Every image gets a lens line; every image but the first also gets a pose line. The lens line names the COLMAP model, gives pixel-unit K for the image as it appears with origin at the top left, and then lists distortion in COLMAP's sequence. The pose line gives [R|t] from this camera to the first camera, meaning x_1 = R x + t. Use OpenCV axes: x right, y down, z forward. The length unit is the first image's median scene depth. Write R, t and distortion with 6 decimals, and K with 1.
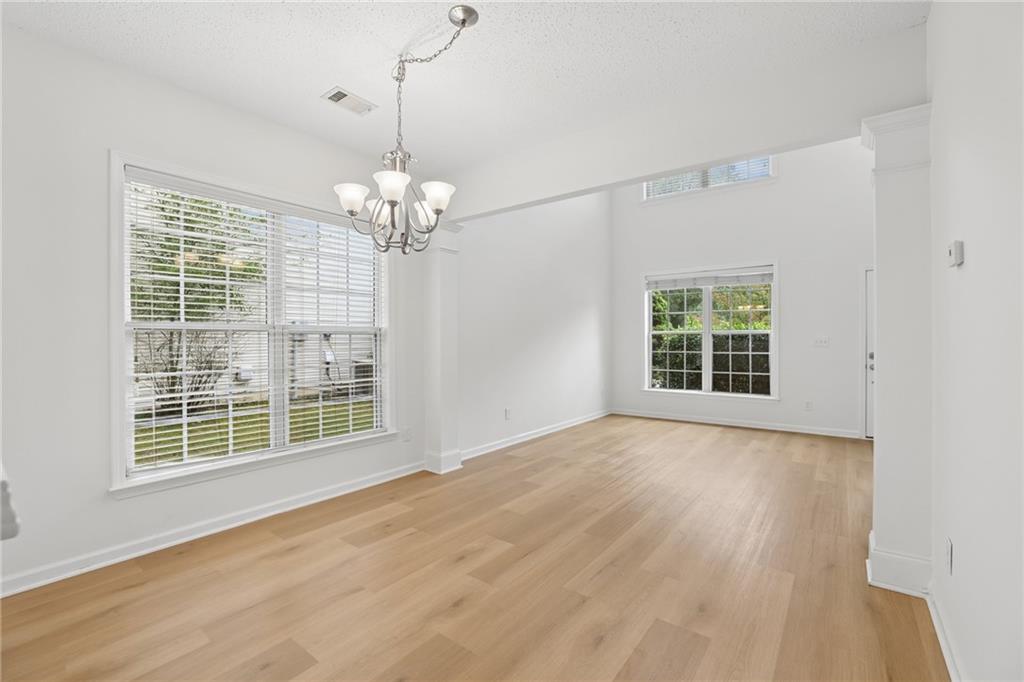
lens RADIAL K [[442.8, 0, 512.0], [0, 442.8, 334.0], [0, 0, 1]] dist [-0.054927, 0.029245]
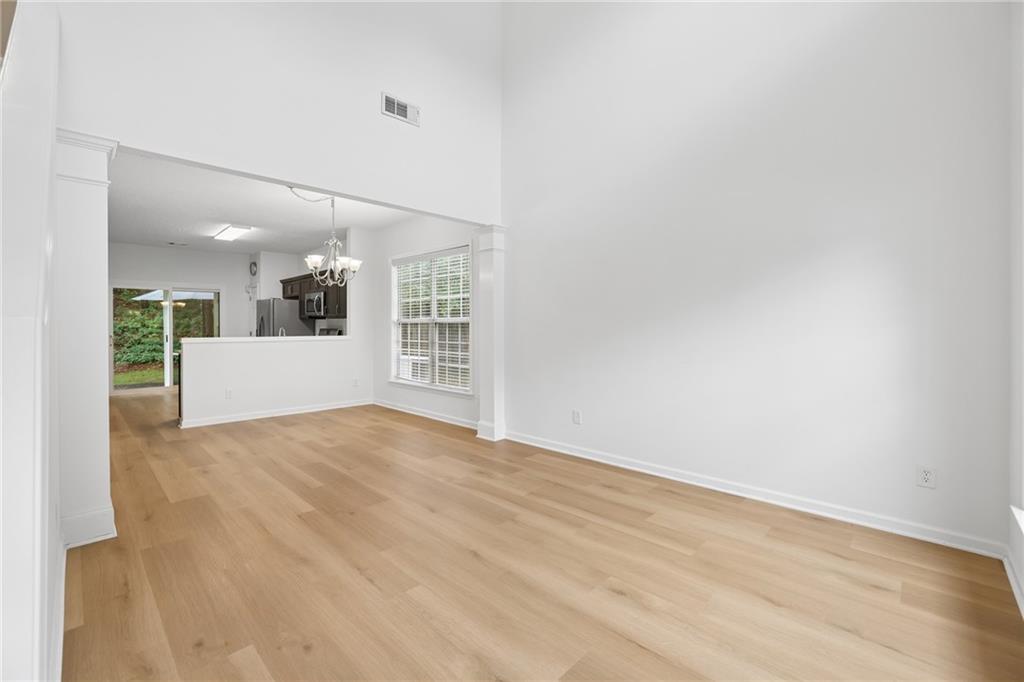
lens RADIAL K [[438.1, 0, 507.2], [0, 438.1, 336.8], [0, 0, 1]] dist [-0.060694, 0.028002]
pose [[-0.123138, 0.025374, -0.992065, 0.682756], [0.011799, 0.999640, 0.024103, 0.009242], [0.992319, -0.008738, -0.123393, 0.824884]]
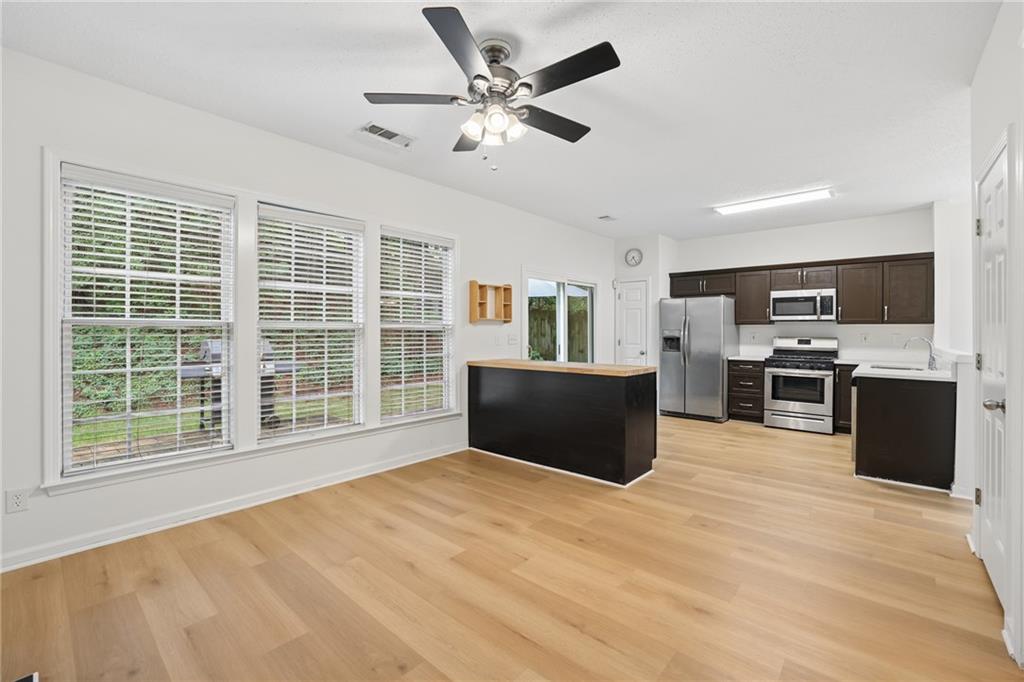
lens RADIAL K [[442.8, 0, 512.0], [0, 442.8, 334.0], [0, 0, 1]] dist [-0.054927, 0.029245]
pose [[-0.060497, 0.006720, -0.998146, 0.483340], [0.008590, 0.999944, 0.006212, -0.009819], [0.998131, -0.008198, -0.060551, -0.477119]]
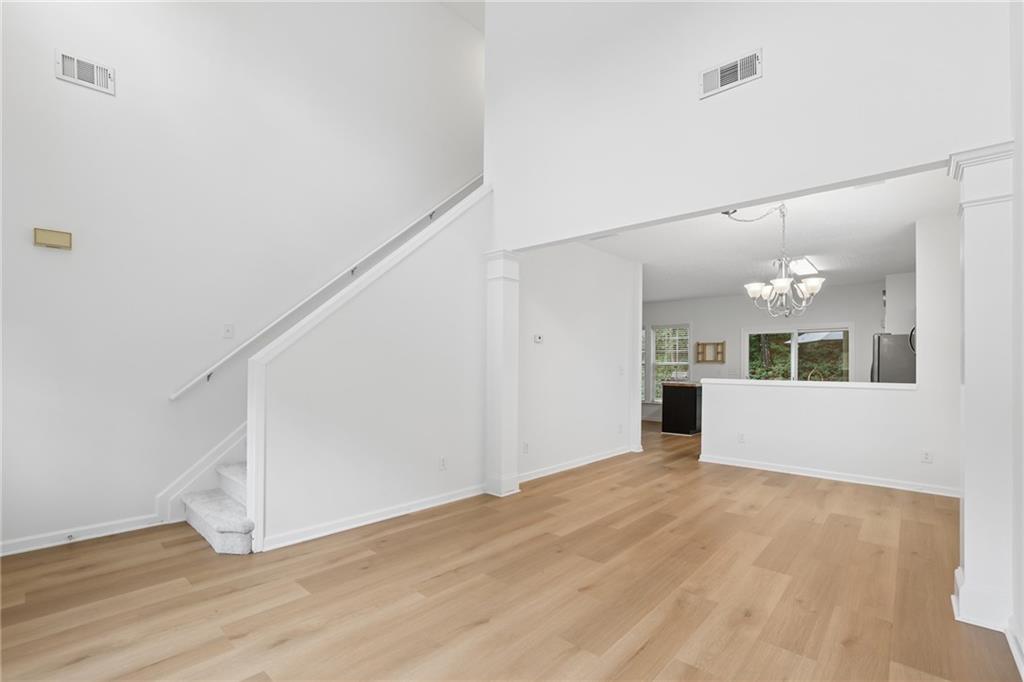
lens RADIAL K [[455.1, 0, 500.1], [0, 455.1, 372.3], [0, 0, 1]] dist [-0.055862, 0.019483]
pose [[-0.995381, -0.009613, 0.095520, 0.261331], [-0.009448, 0.999953, 0.002173, 0.013379], [-0.095536, 0.001261, -0.995425, 1.097559]]
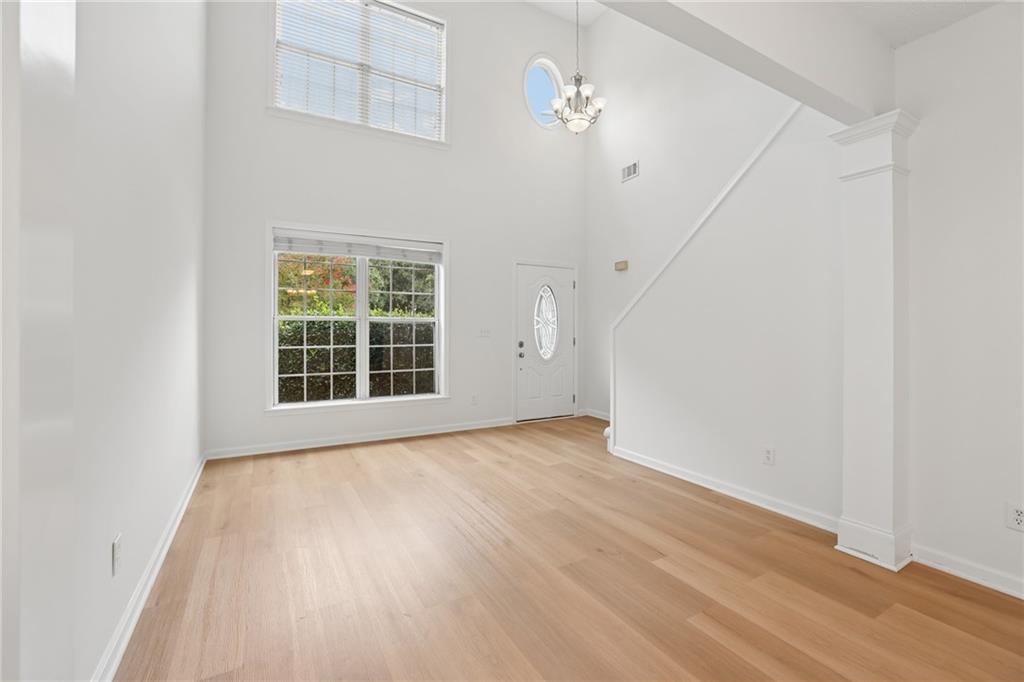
lens RADIAL K [[445.6, 0, 513.7], [0, 445.6, 328.1], [0, 0, 1]] dist [-0.042513, 0.017995]
pose [[0.383893, 0.002793, 0.923373, -0.164352], [-0.012524, 0.999919, 0.002183, 0.007069], [-0.923293, -0.012403, 0.383897, 0.516608]]
